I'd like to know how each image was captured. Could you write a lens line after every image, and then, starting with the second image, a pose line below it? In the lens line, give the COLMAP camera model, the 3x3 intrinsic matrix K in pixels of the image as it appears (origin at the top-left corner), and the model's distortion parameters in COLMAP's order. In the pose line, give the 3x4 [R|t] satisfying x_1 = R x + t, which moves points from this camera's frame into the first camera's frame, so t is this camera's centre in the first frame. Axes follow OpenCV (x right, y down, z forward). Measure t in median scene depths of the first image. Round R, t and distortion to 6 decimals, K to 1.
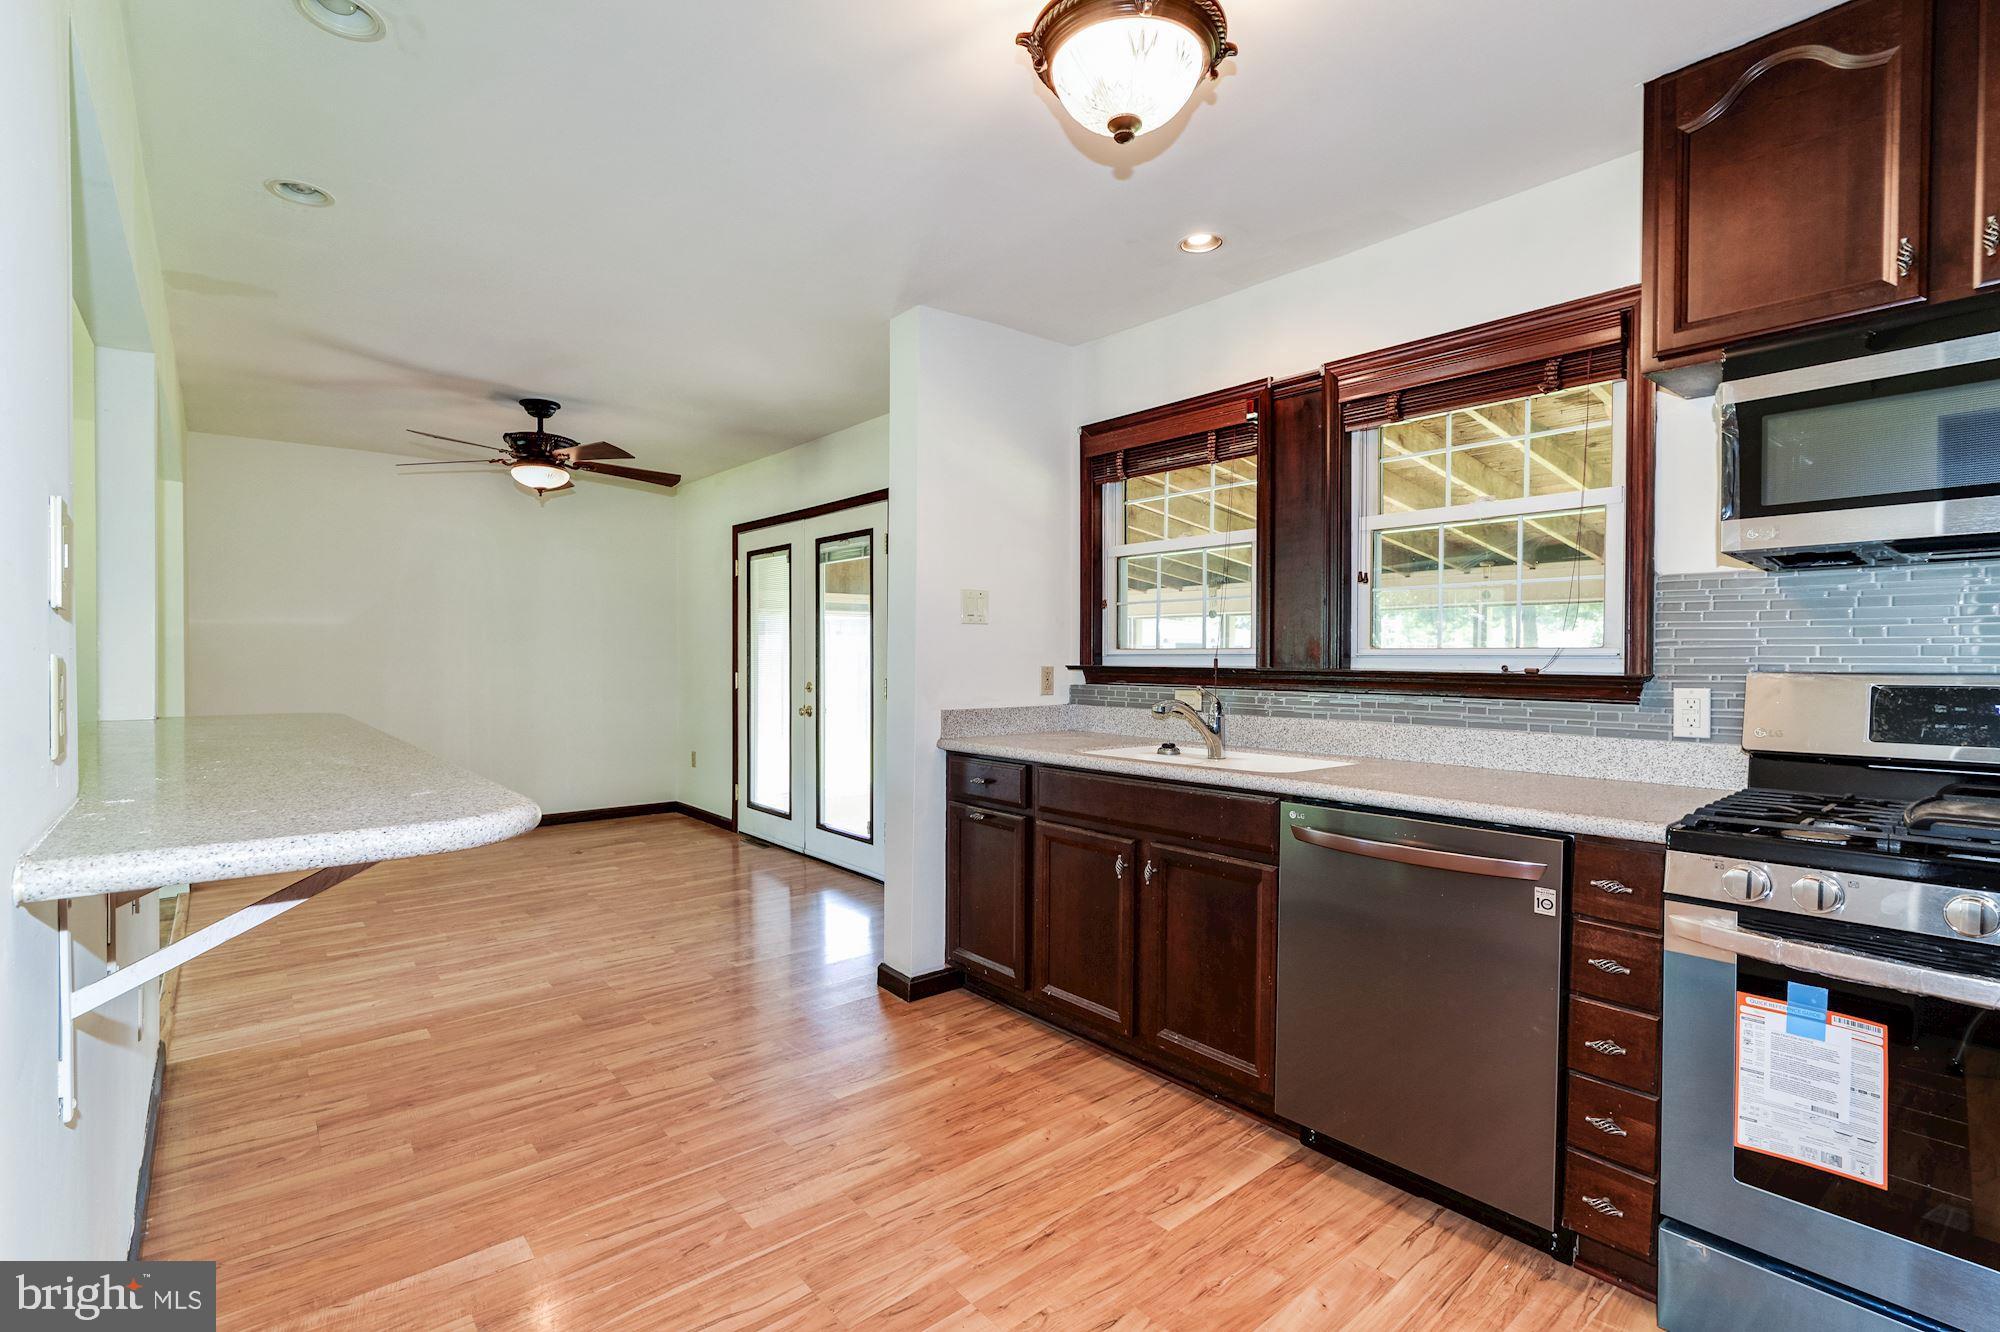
lens RADIAL K [[927.7, 0, 995.8], [0, 927.7, 673.4], [0, 0, 1]] dist [-0.005198, 0.002470]
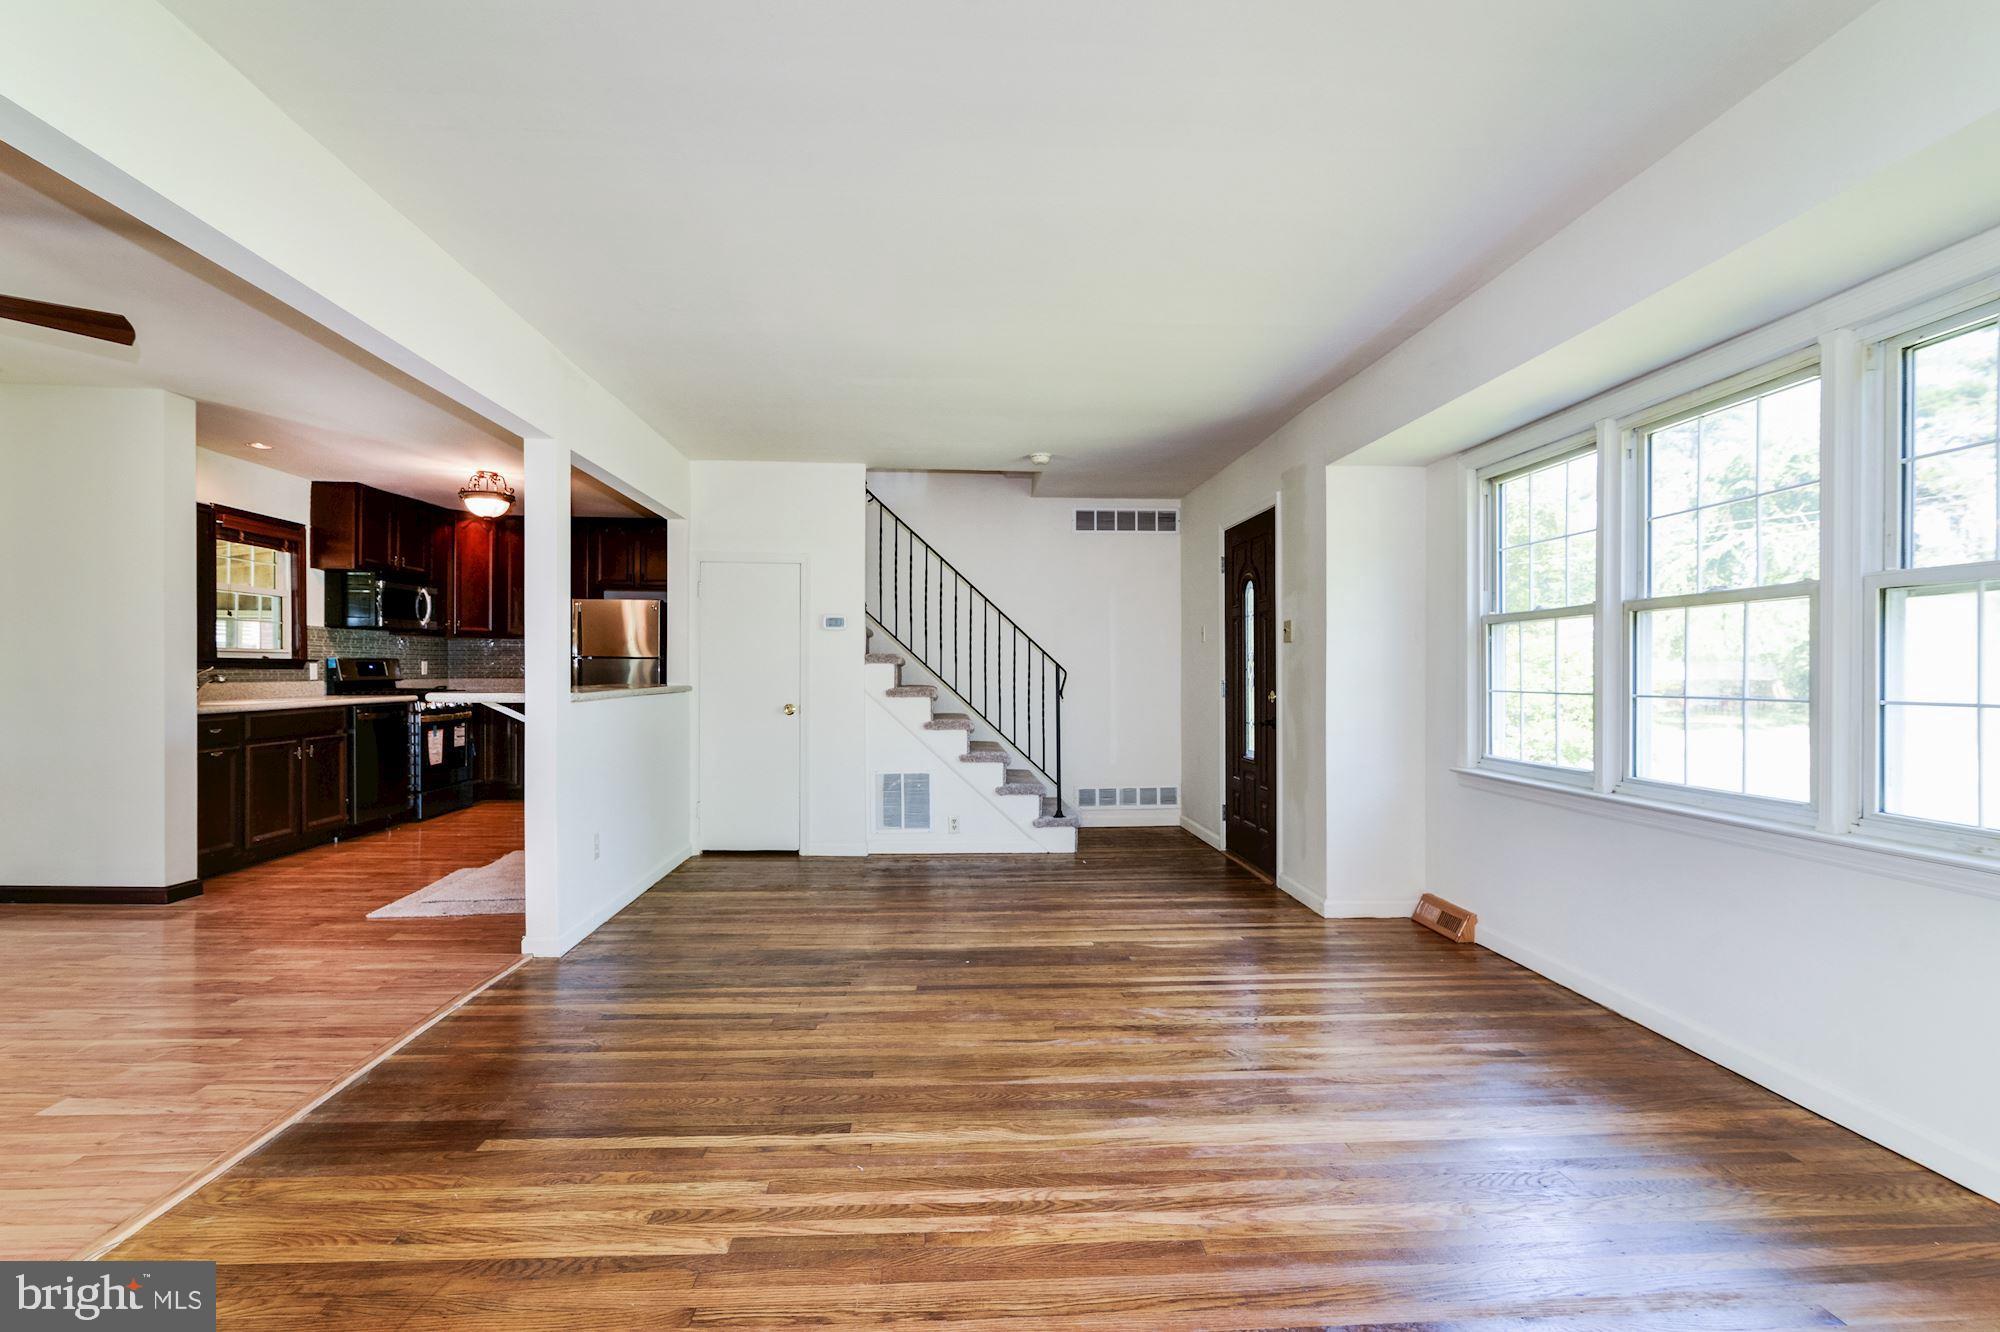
lens RADIAL K [[927.7, 0, 994.4], [0, 927.7, 674.9], [0, 0, 1]] dist [-0.005198, 0.002470]
pose [[-0.809702, -0.016517, 0.586609, -2.027567], [-0.002263, 0.999684, 0.025024, -0.019780], [-0.586837, 0.018935, -0.809484, 1.520856]]
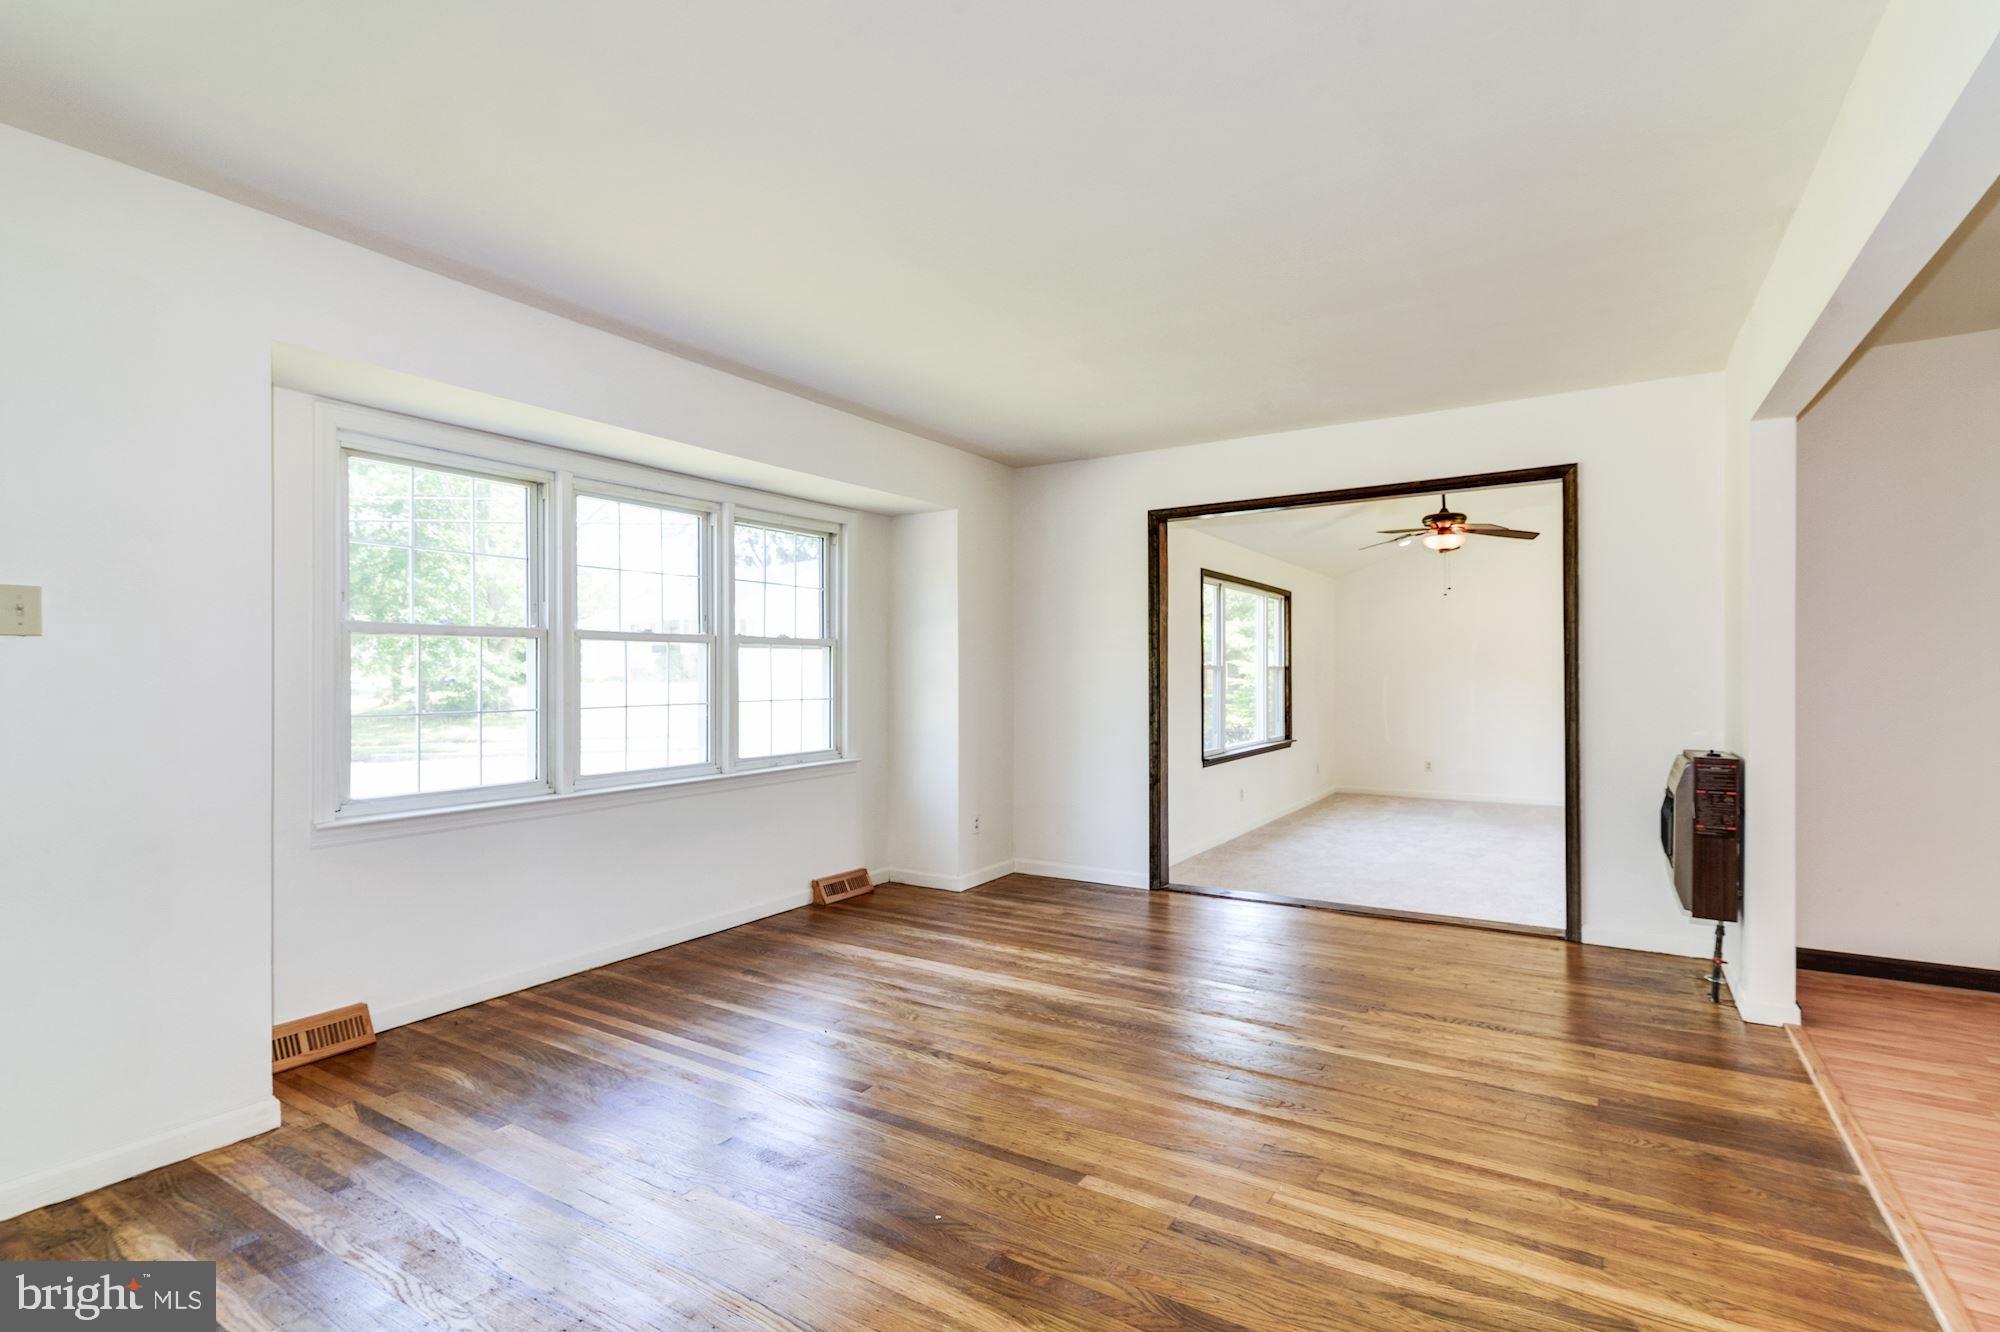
lens RADIAL K [[927.7, 0, 988.0], [0, 927.7, 617.2], [0, 0, 1]] dist [-0.005198, 0.002470]
pose [[0.311328, -0.071919, -0.947577, -0.608982], [-0.013780, 0.996686, -0.080174, 0.005895], [0.950203, 0.038018, 0.309305, 0.369449]]
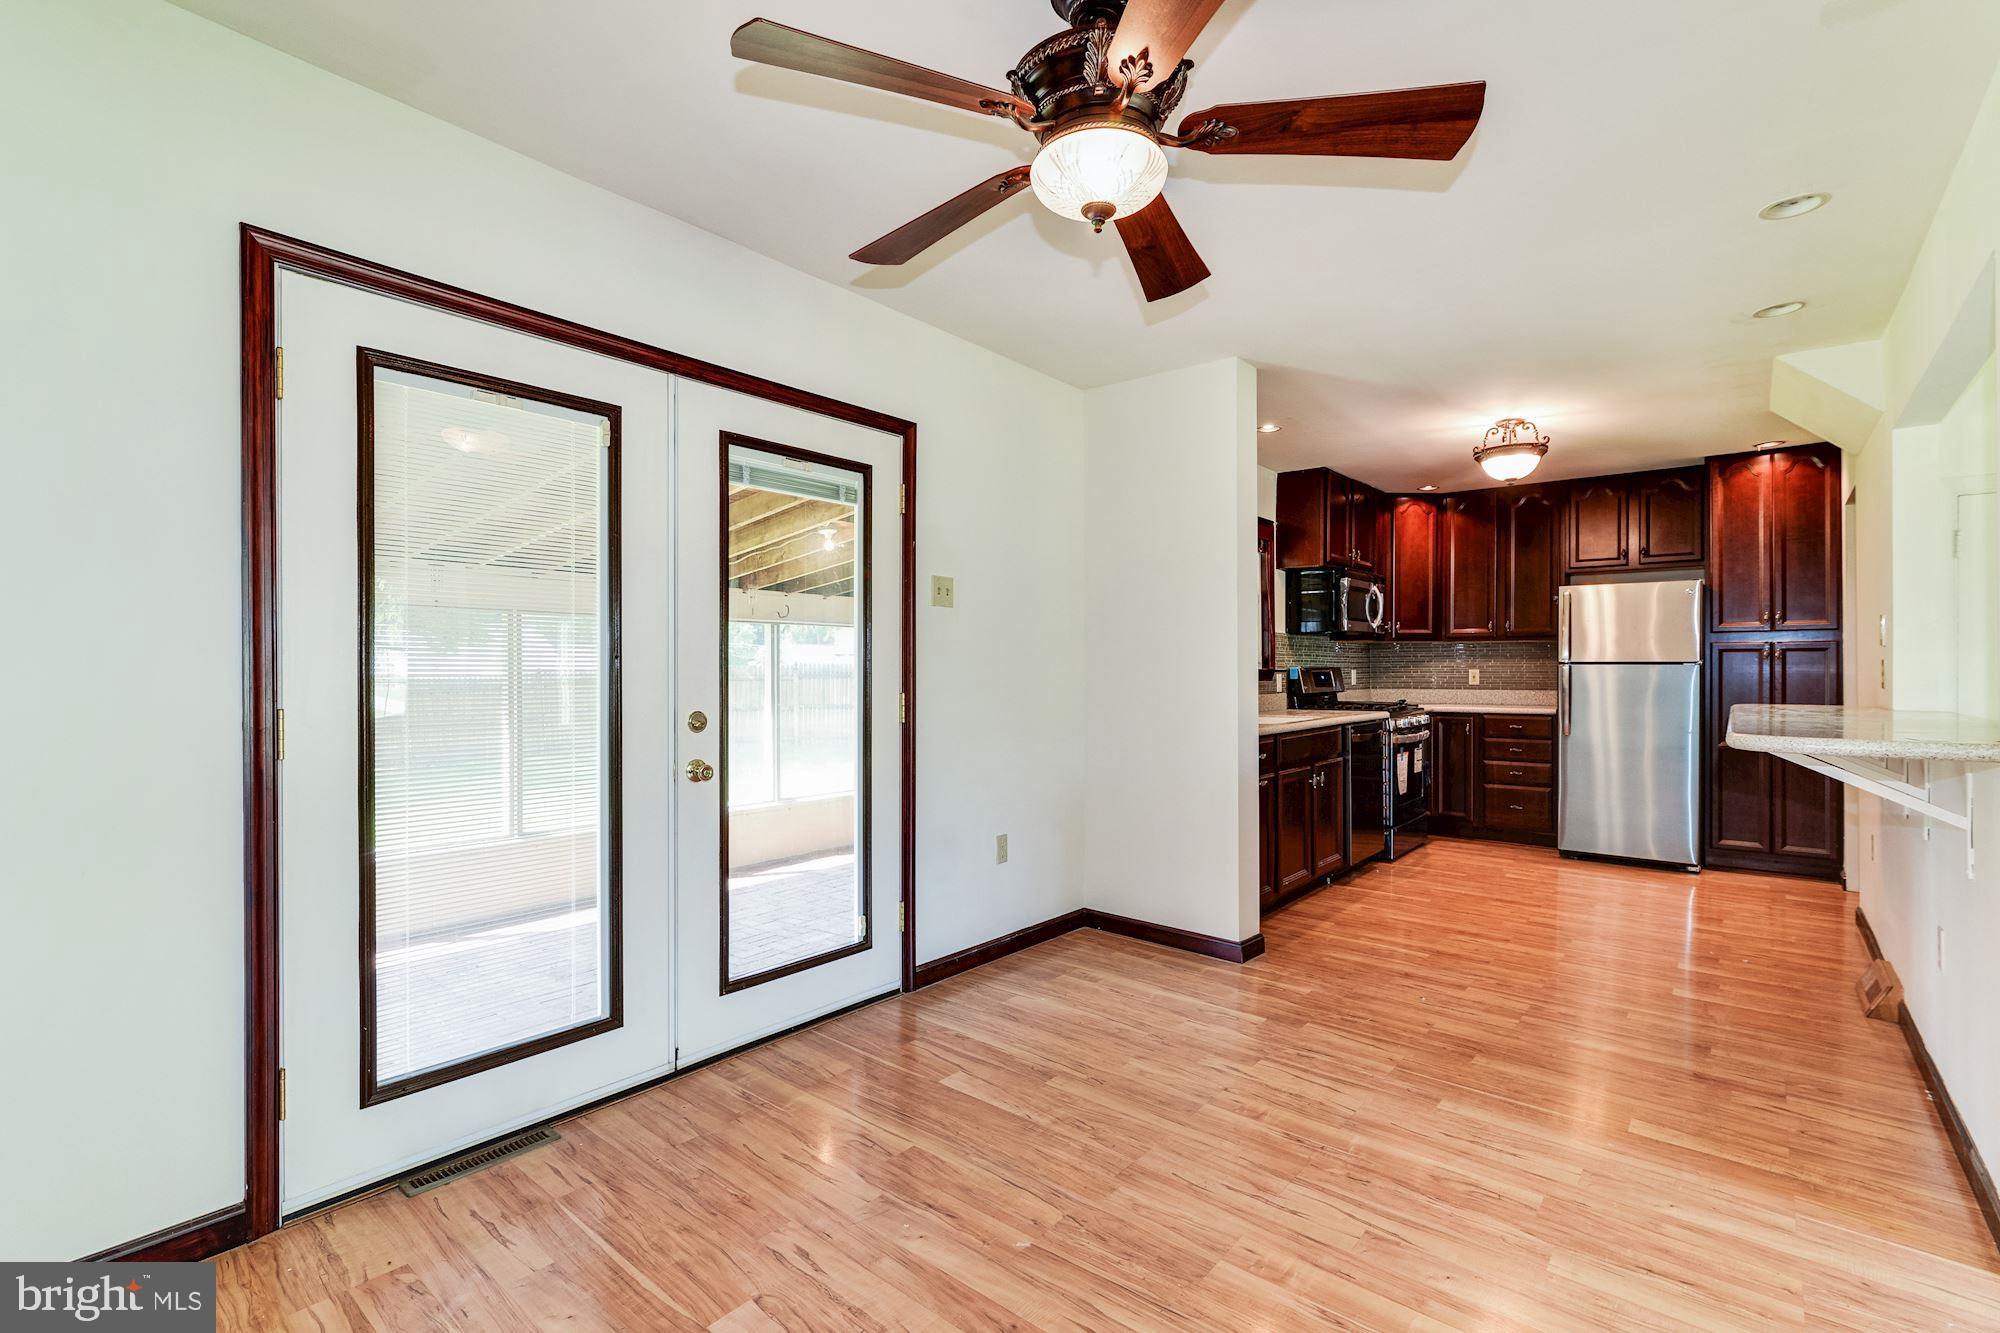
lens RADIAL K [[927.7, 0, 995.3], [0, 927.7, 665.7], [0, 0, 1]] dist [-0.005198, 0.002470]
pose [[-0.190400, -0.007901, 0.981675, -1.273707], [0.011293, 0.999884, 0.010238, -0.032091], [-0.981642, 0.013035, -0.190288, 1.659418]]
